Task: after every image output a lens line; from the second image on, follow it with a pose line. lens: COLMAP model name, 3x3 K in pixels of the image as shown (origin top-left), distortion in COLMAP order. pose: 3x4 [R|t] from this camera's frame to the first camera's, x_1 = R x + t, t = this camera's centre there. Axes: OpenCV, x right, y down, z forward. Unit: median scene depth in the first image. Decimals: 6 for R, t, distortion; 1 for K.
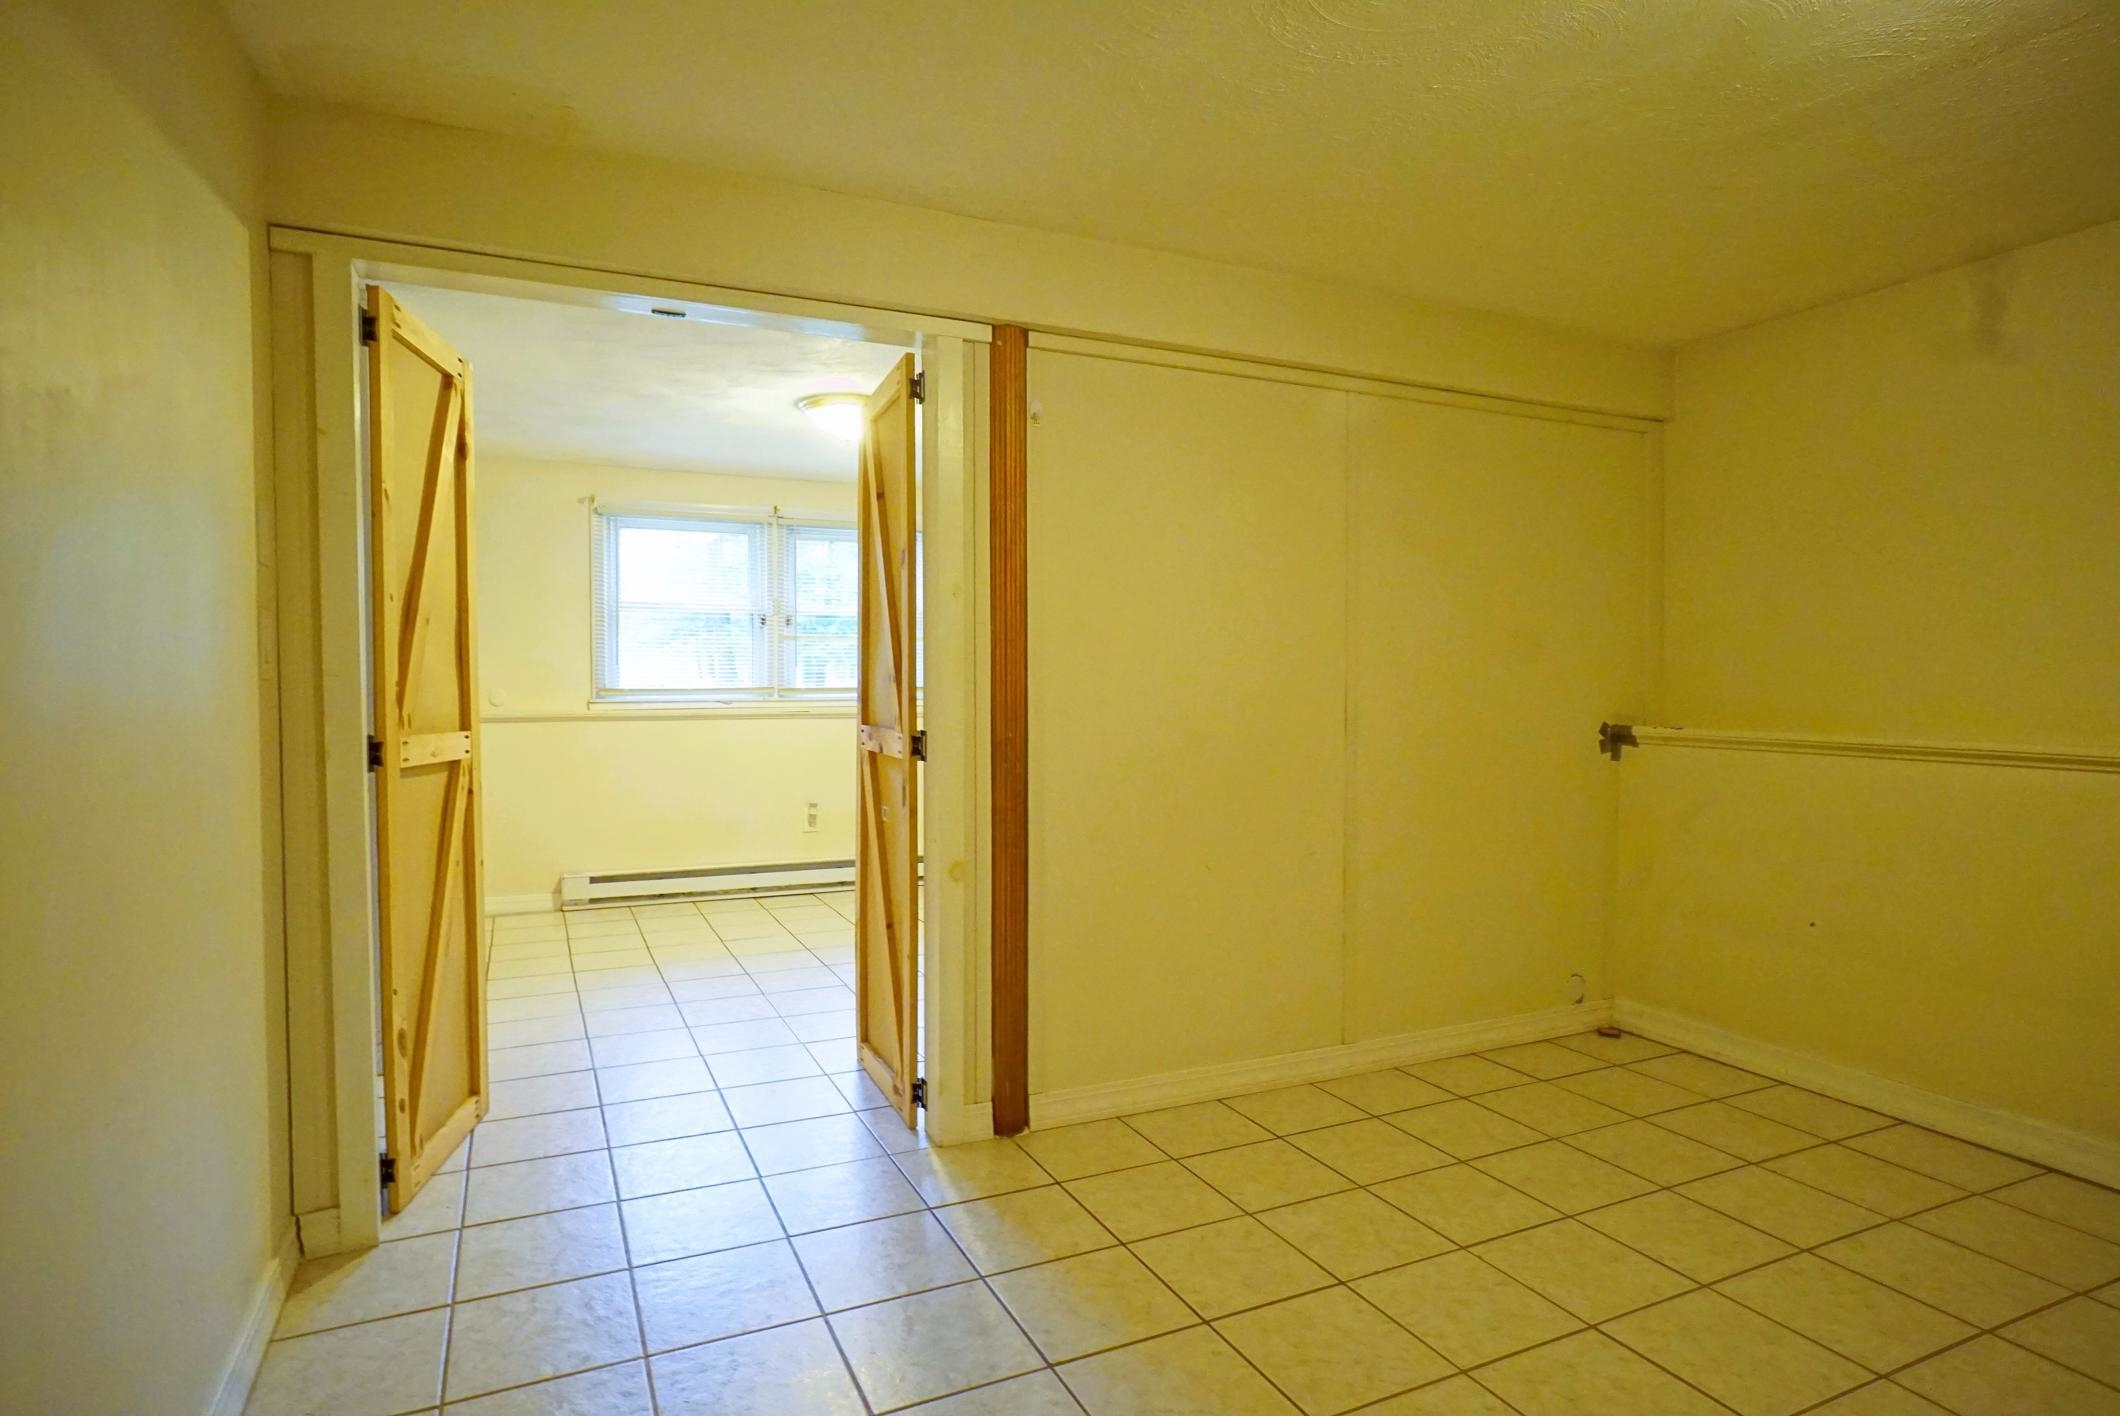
lens RADIAL K [[1133.2, 0, 1058.1], [0, 1133.2, 713.6], [0, 0, 1]] dist [-0.000287, 0.000247]
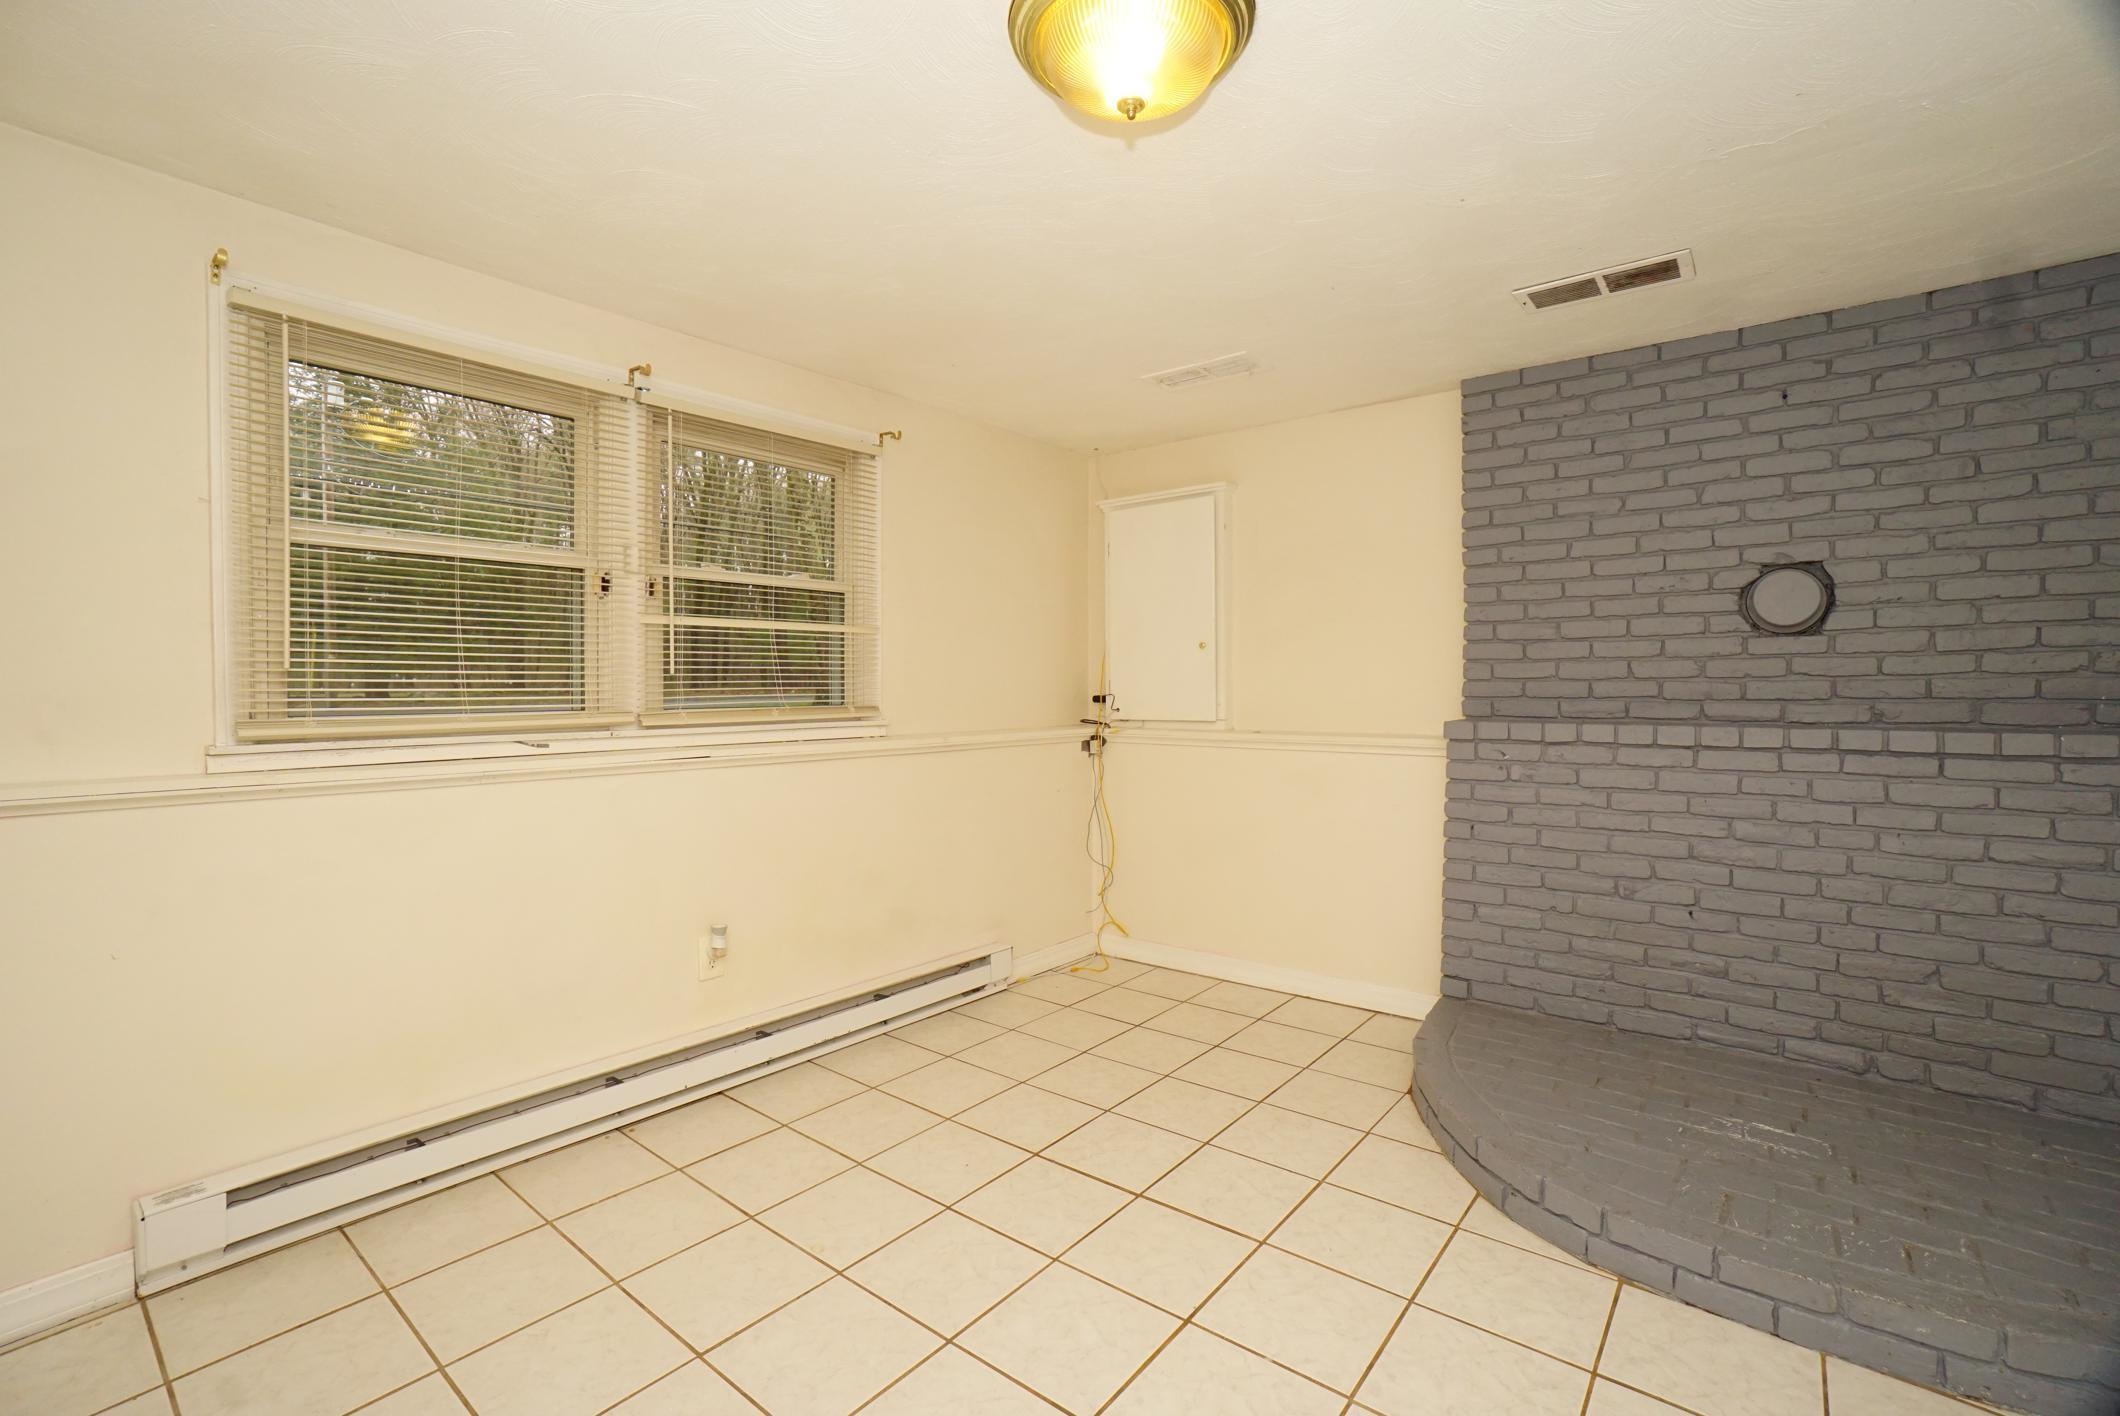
lens RADIAL K [[934.7, 0, 1051.8], [0, 934.7, 717.5], [0, 0, 1]] dist [-0.065666, 0.023781]
pose [[0.905147, -0.017637, 0.424733, -0.257046], [0.018732, 0.999823, 0.001598, -0.017739], [-0.424686, 0.006509, 0.905317, 0.534785]]
